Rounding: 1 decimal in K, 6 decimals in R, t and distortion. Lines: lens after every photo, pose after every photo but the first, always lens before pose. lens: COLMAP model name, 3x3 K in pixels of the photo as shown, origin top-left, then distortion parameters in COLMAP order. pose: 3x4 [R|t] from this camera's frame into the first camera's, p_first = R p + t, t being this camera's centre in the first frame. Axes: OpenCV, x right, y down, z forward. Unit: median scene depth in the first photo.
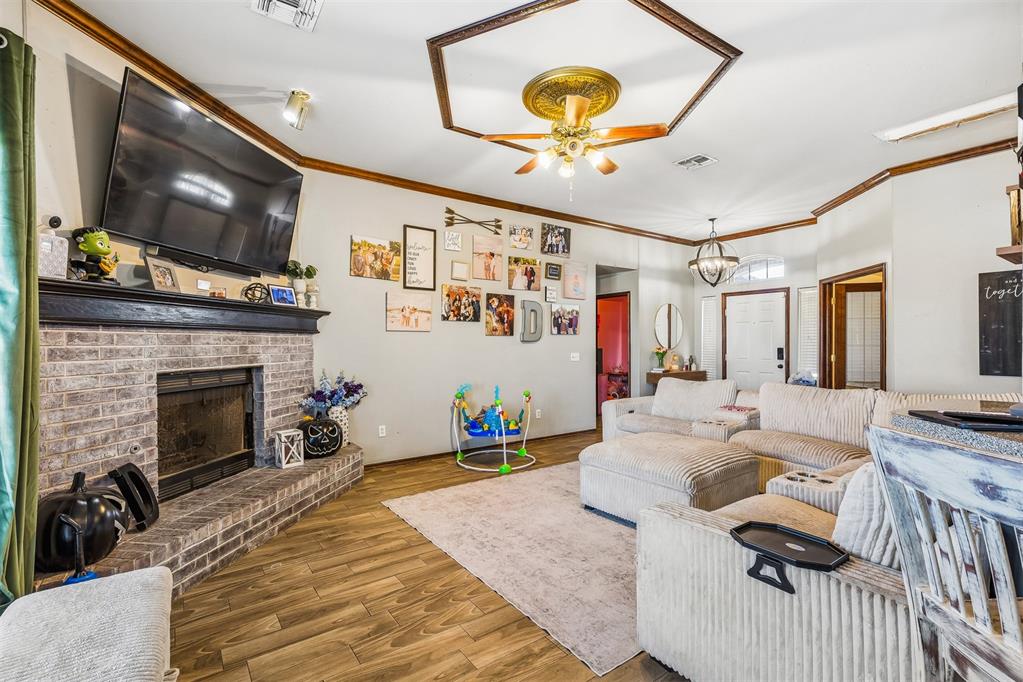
lens RADIAL K [[469.0, 0, 511.8], [0, 469.0, 338.1], [0, 0, 1]] dist [-0.003396, 0.000604]
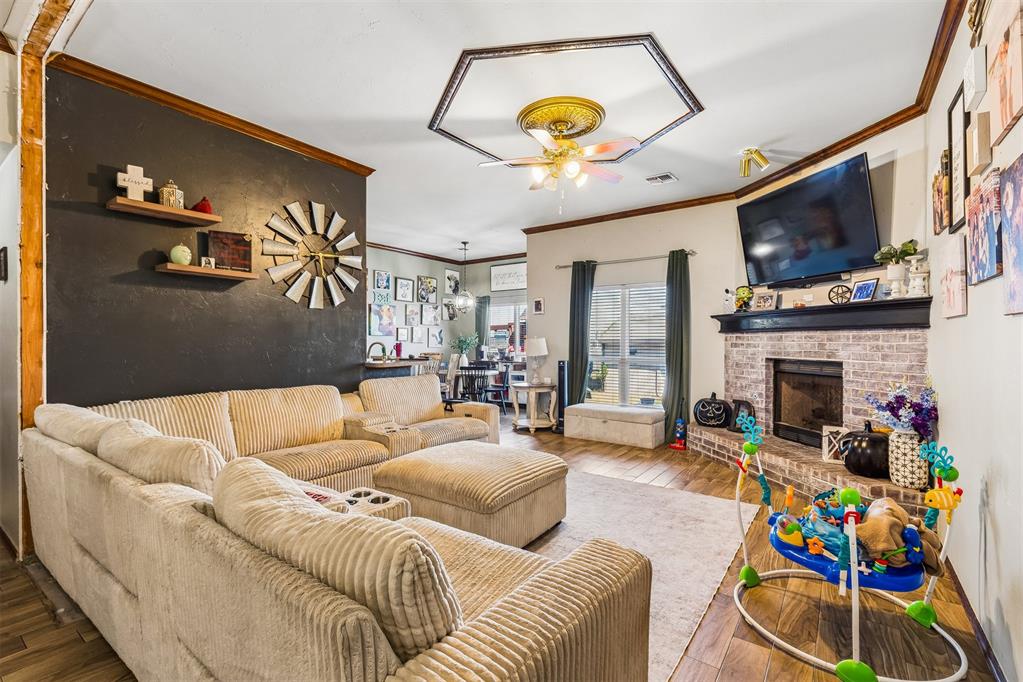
lens RADIAL K [[469.0, 0, 510.5], [0, 469.0, 339.9], [0, 0, 1]] dist [-0.003396, 0.000604]
pose [[-0.950030, 0.001409, -0.312154, 0.569438], [0.004295, 0.999954, -0.008560, 0.016240], [0.312128, -0.009473, -0.949993, 1.943061]]
